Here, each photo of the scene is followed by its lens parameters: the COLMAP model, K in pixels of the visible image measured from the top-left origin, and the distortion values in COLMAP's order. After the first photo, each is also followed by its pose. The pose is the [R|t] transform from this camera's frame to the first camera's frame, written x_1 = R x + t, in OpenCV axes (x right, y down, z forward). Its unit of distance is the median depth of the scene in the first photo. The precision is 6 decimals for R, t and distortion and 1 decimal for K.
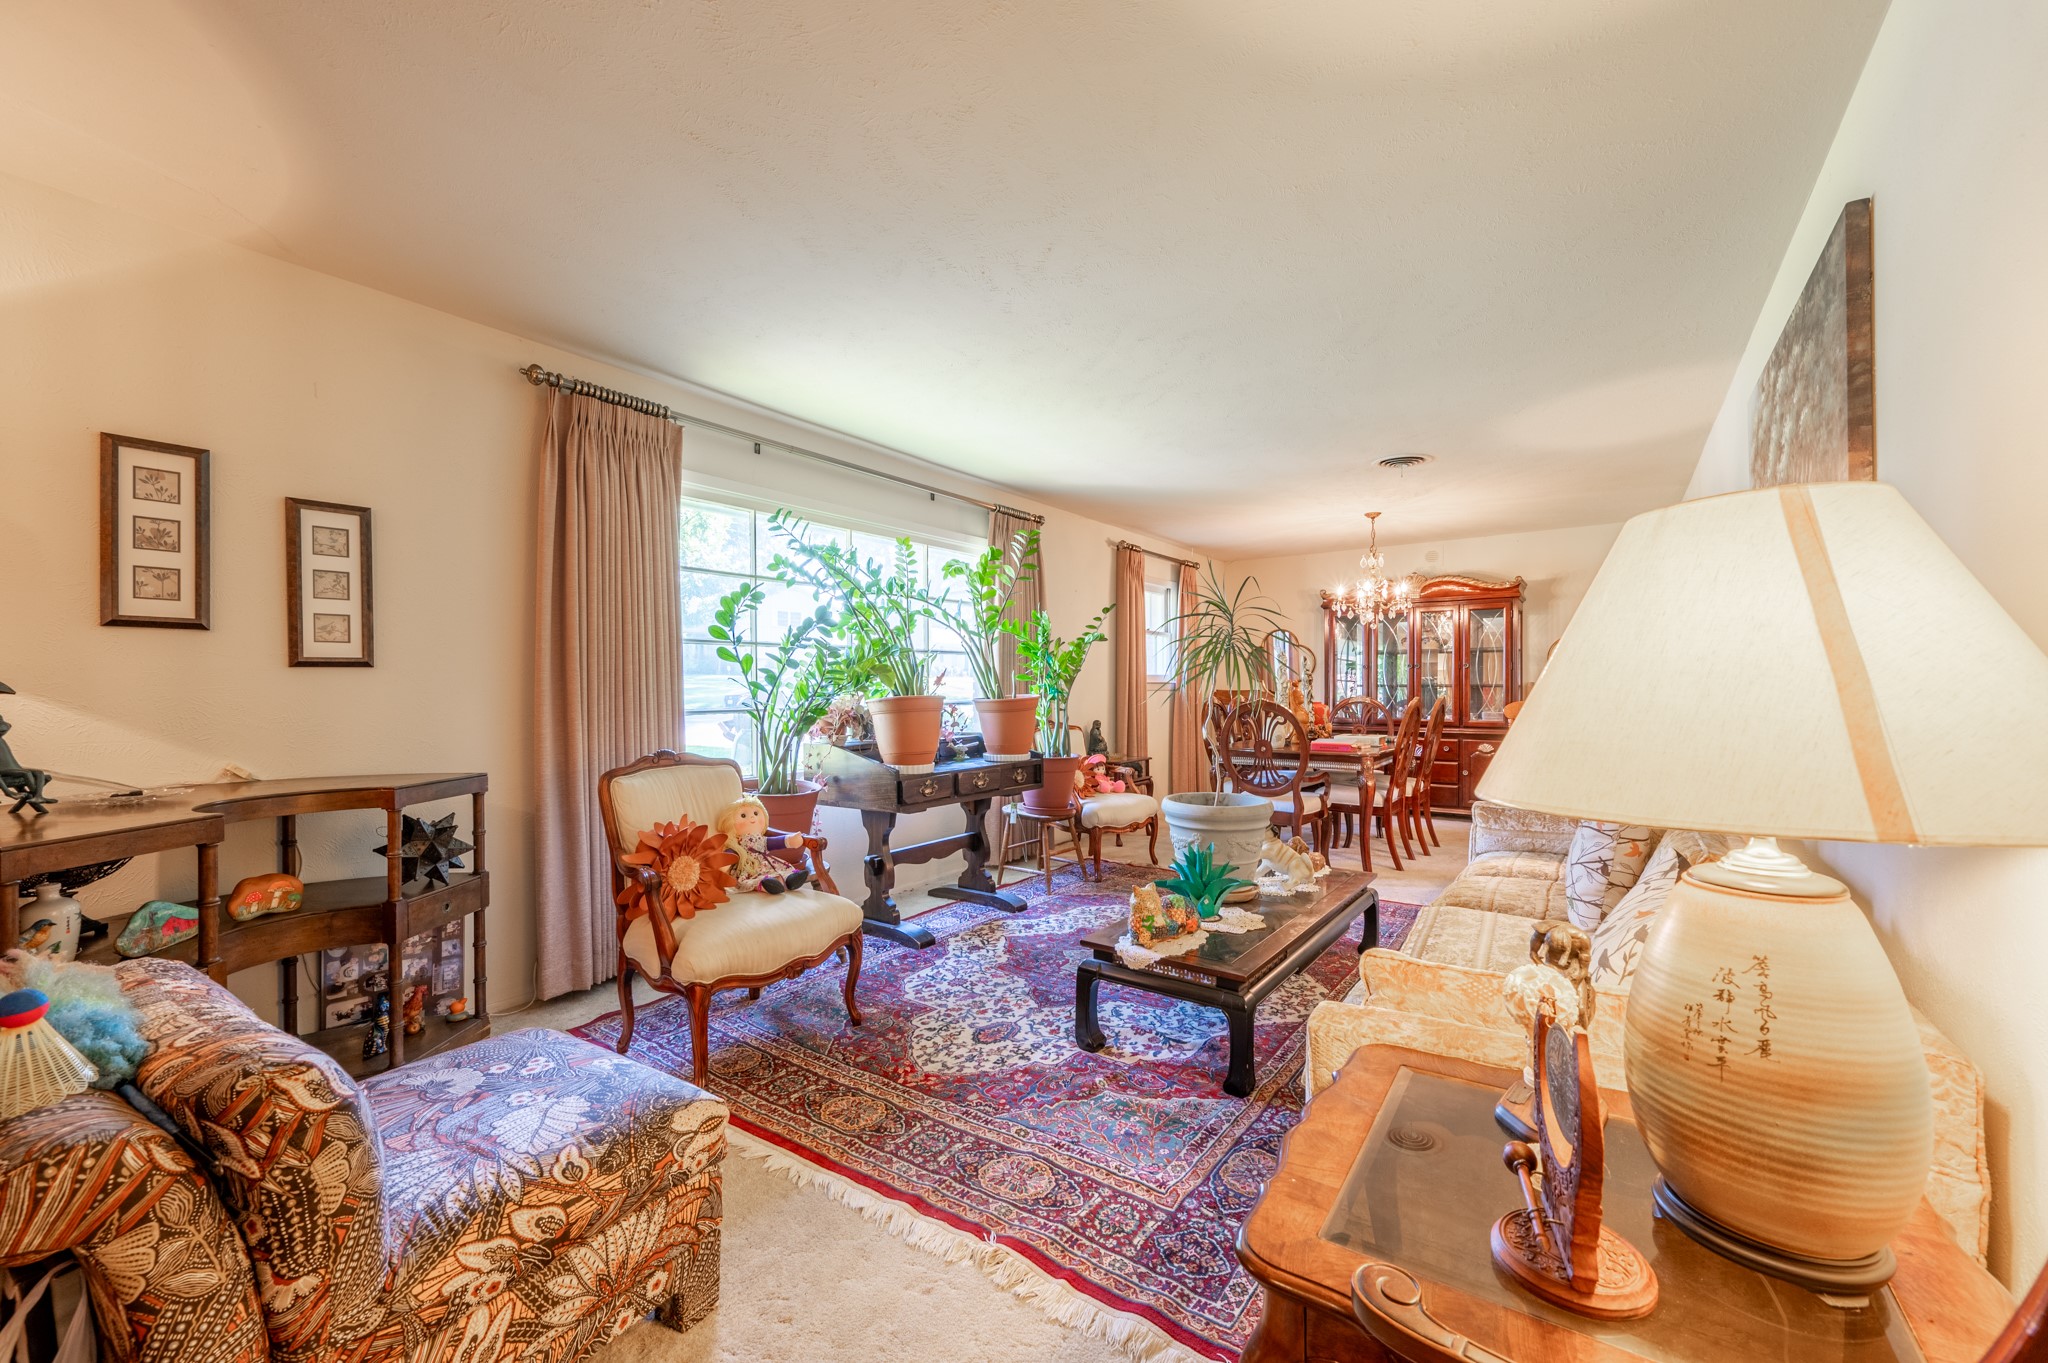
lens RADIAL K [[811.5, 0, 1026.4], [0, 811.5, 678.5], [0, 0, 1]] dist [0.000063, -0.000266]
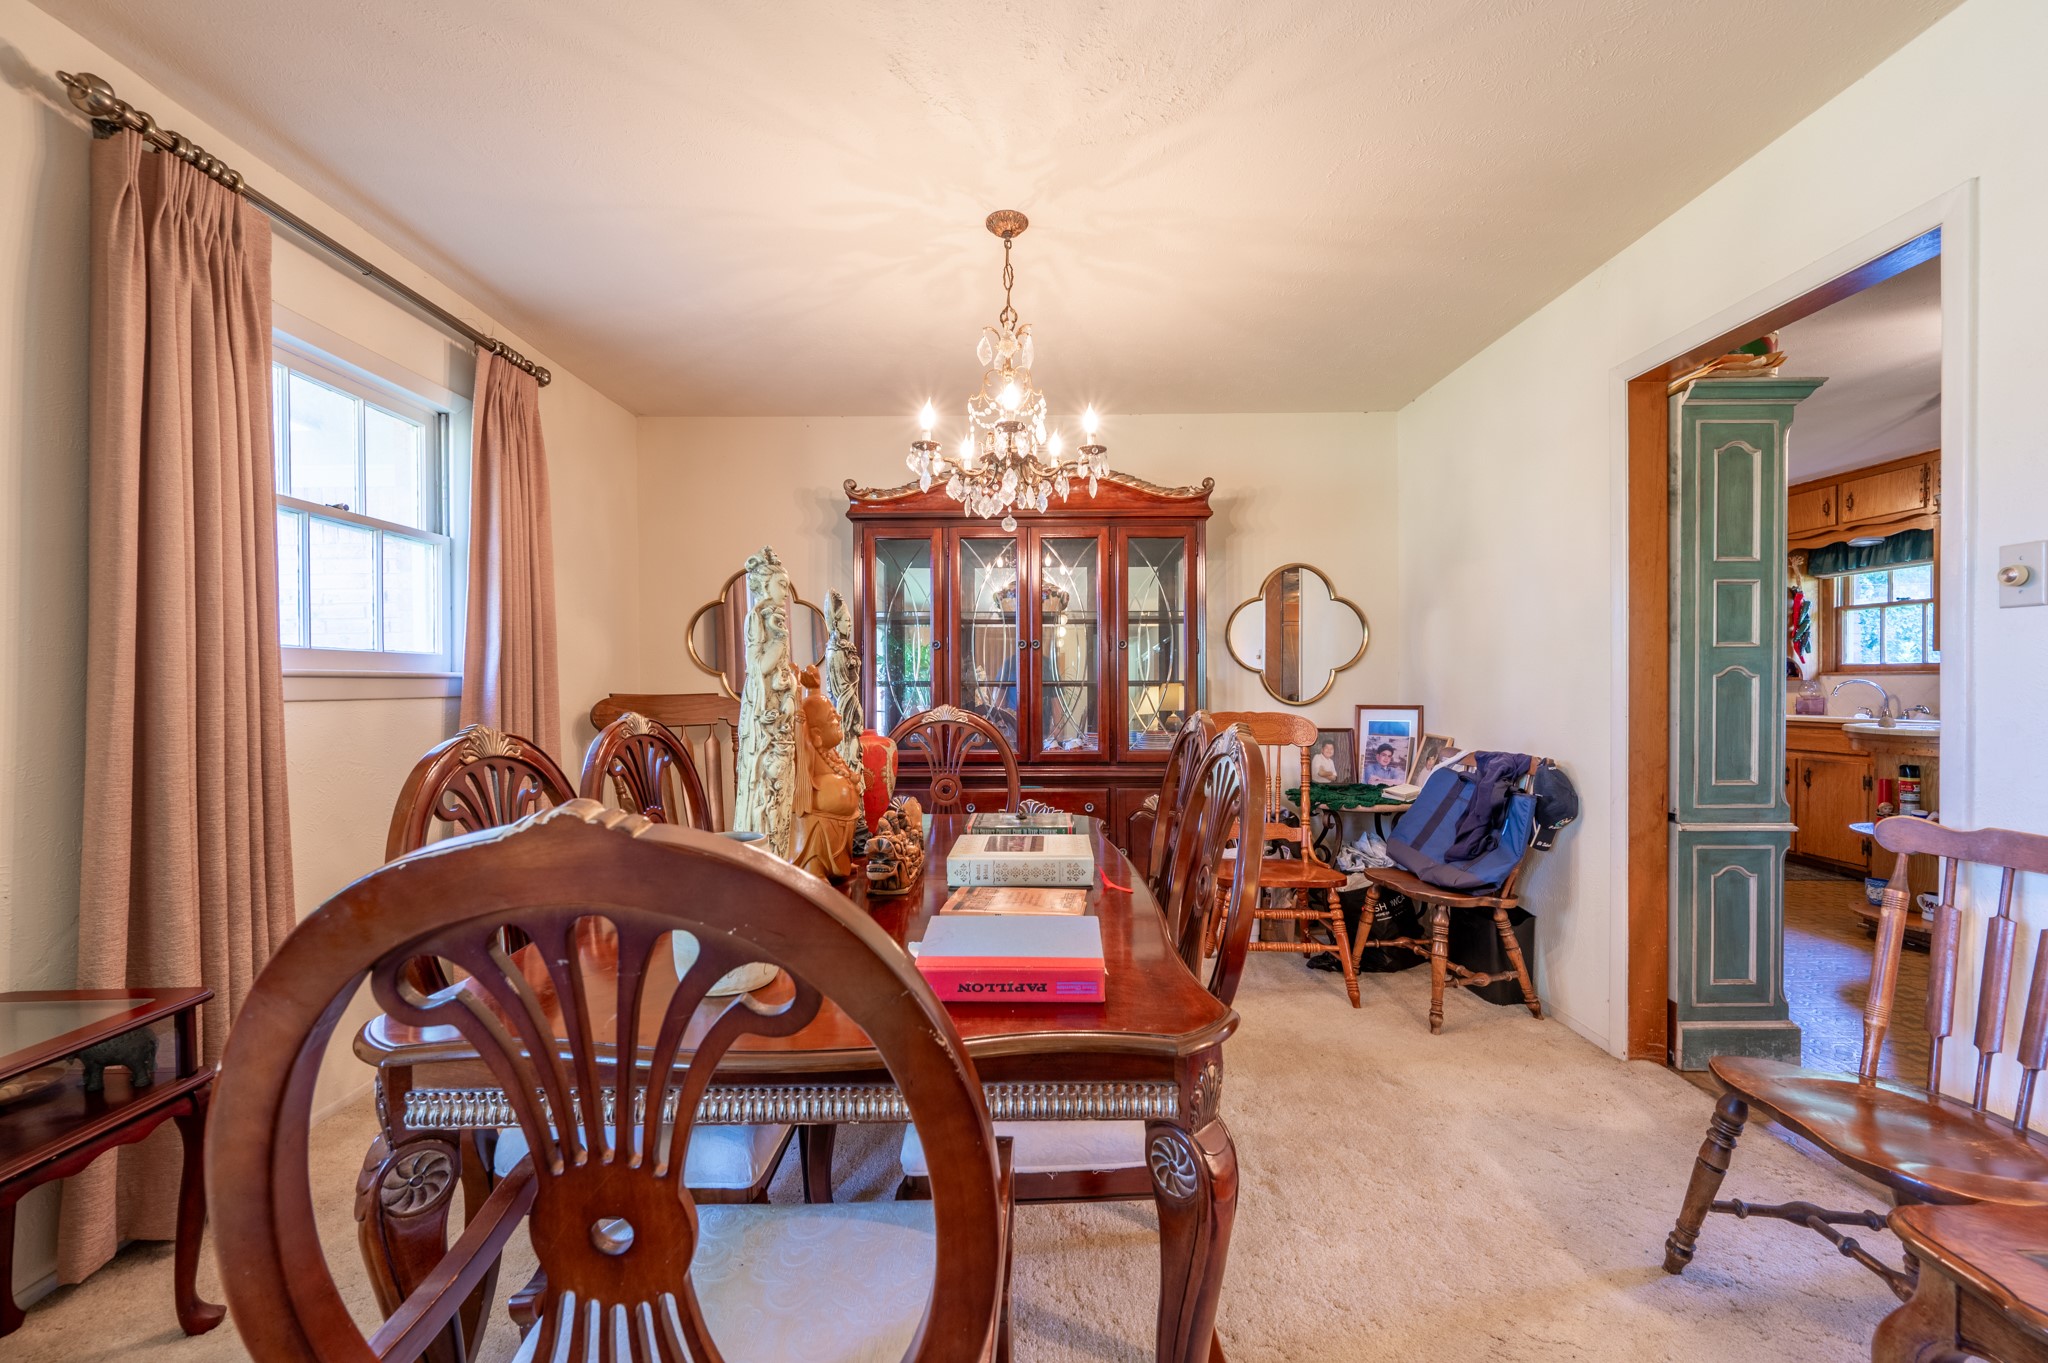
lens RADIAL K [[811.5, 0, 1029.7], [0, 811.5, 684.4], [0, 0, 1]] dist [0.000063, -0.000266]
pose [[0.812885, -0.006642, 0.582387, 0.127529], [0.000910, 0.999948, 0.010134, 0.003559], [-0.582424, -0.007708, 0.812849, 0.405321]]
